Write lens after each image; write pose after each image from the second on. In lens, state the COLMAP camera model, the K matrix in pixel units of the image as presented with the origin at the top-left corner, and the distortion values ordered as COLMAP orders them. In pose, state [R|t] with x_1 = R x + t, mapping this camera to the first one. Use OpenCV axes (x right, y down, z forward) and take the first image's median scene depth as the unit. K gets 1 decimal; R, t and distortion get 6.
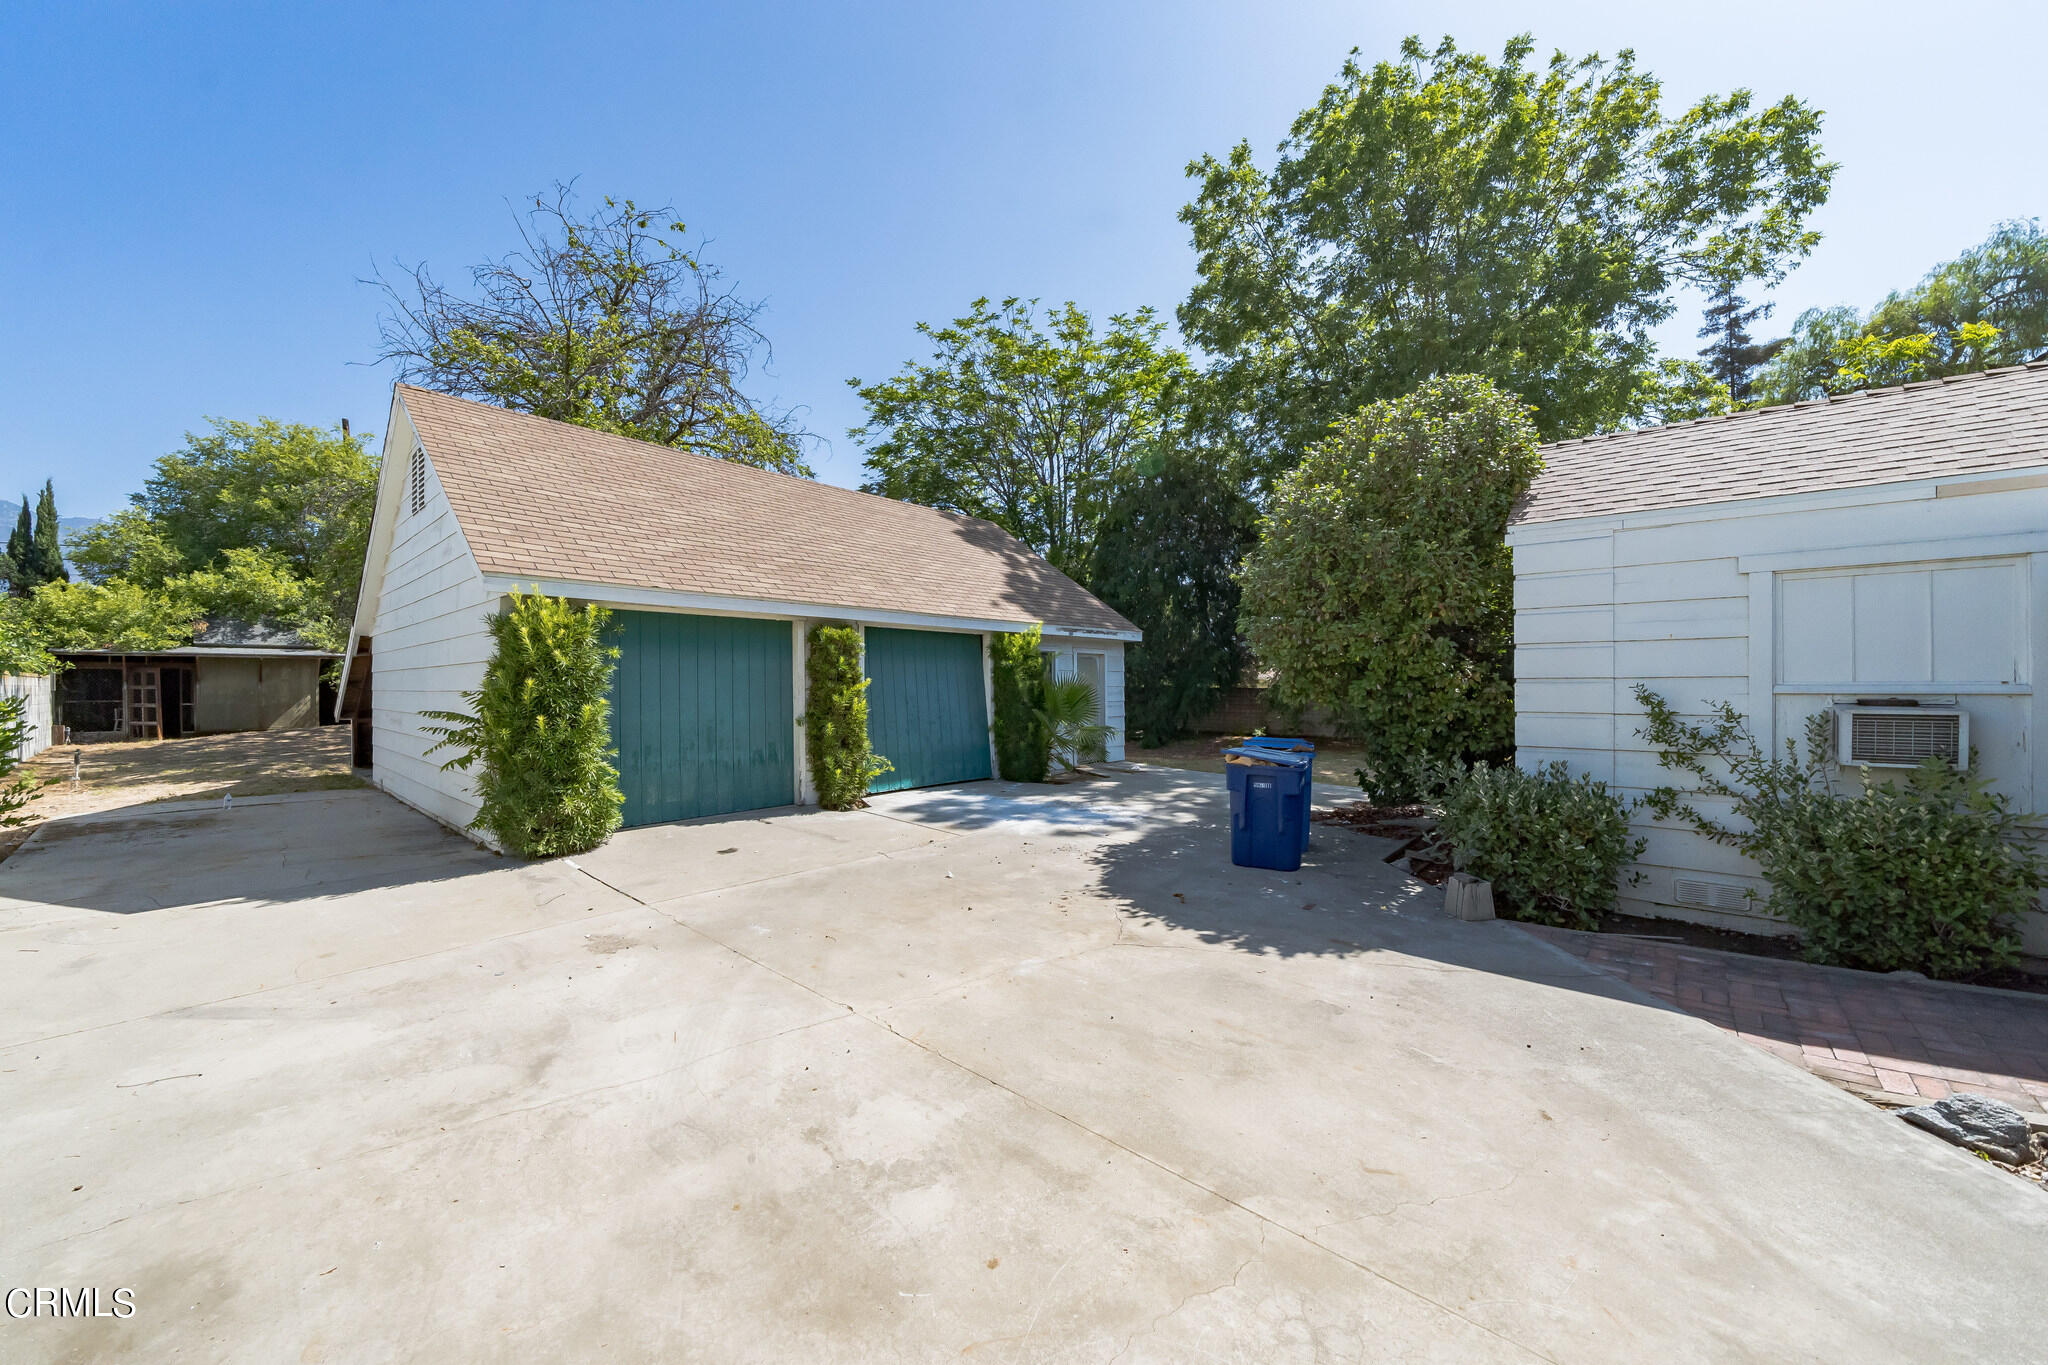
lens RADIAL K [[722.4, 0, 1017.7], [0, 722.4, 680.4], [0, 0, 1]] dist [-0.005118, 0.000046]
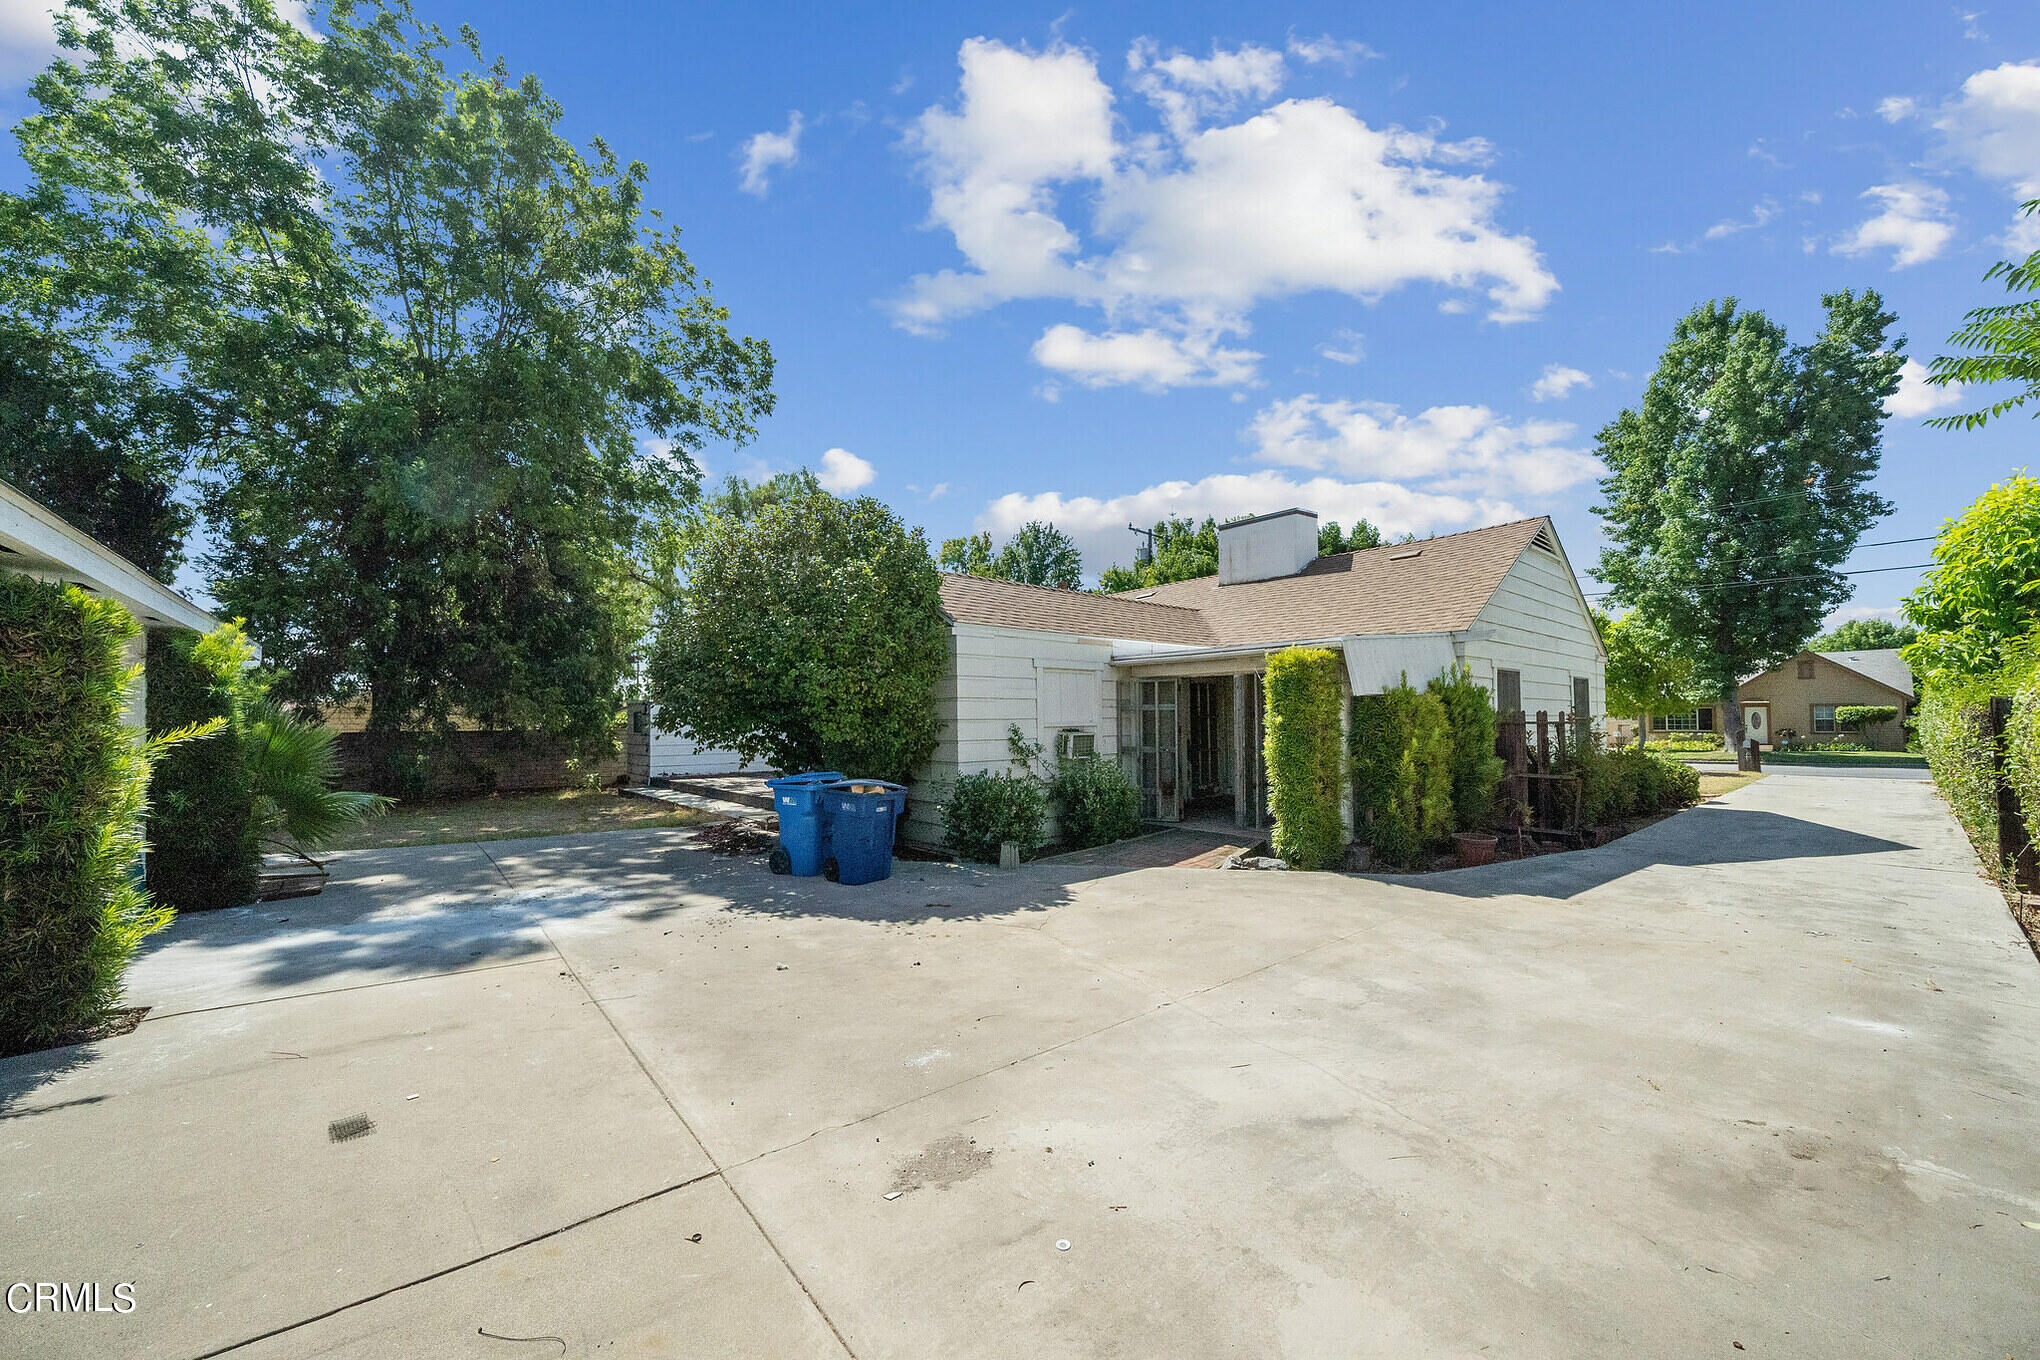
lens RADIAL K [[718.4, 0, 1013.4], [0, 718.4, 689.9], [0, 0, 1]] dist [-0.008878, -0.000211]
pose [[0.179047, 0.042562, 0.982920, -1.183249], [0.003294, 0.999032, -0.043860, 0.002829], [-0.983835, 0.011091, 0.178733, 0.859683]]
